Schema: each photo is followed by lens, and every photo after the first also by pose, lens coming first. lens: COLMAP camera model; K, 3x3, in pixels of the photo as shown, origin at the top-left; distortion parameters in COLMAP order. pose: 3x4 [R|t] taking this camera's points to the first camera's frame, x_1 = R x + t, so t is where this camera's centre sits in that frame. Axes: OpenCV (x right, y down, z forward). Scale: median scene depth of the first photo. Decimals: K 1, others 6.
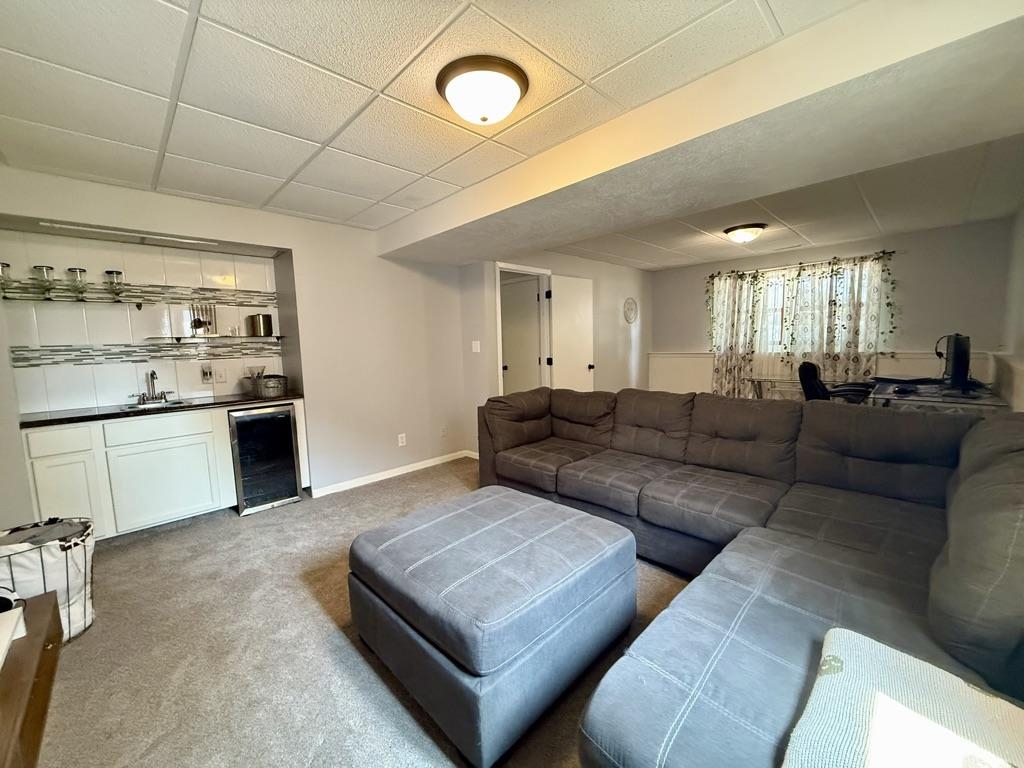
lens RADIAL K [[407.5, 0, 510.6], [0, 407.5, 380.7], [0, 0, 1]] dist [-0.001359, 0.000707]
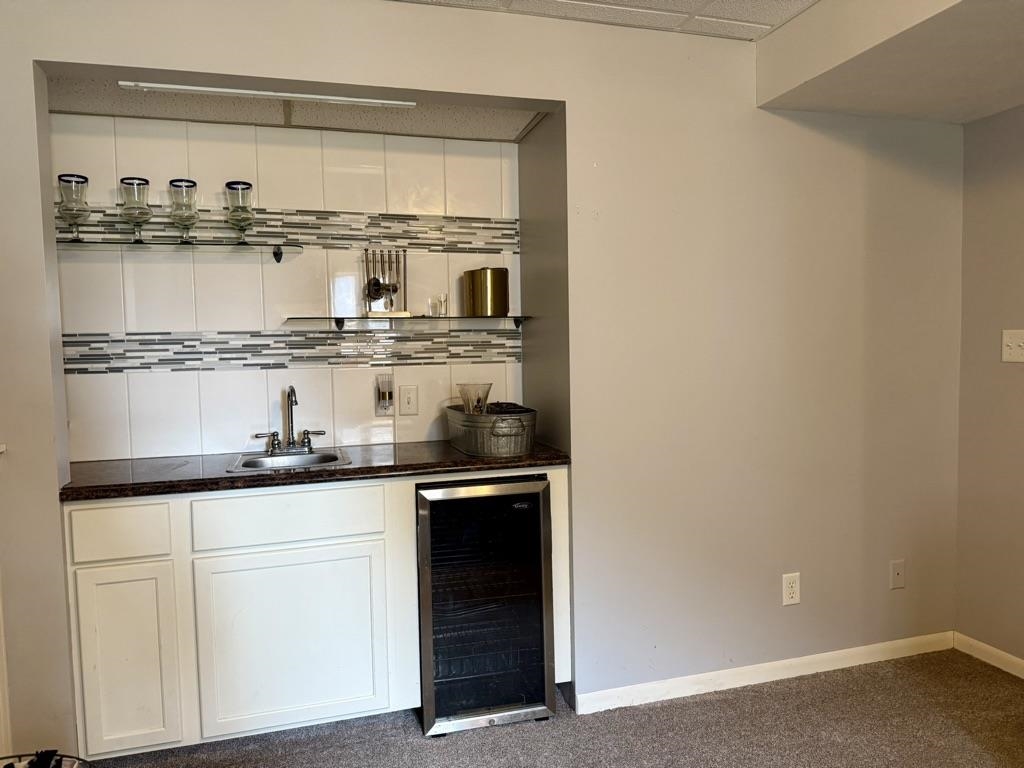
lens RADIAL K [[715.5, 0, 513.7], [0, 715.5, 383.7], [0, 0, 1]] dist [0.038128, -0.003862]
pose [[0.884538, 0.040183, -0.464734, -0.237043], [-0.051840, 0.998579, -0.012328, -0.029299], [0.463578, 0.034996, 0.885365, 0.347595]]
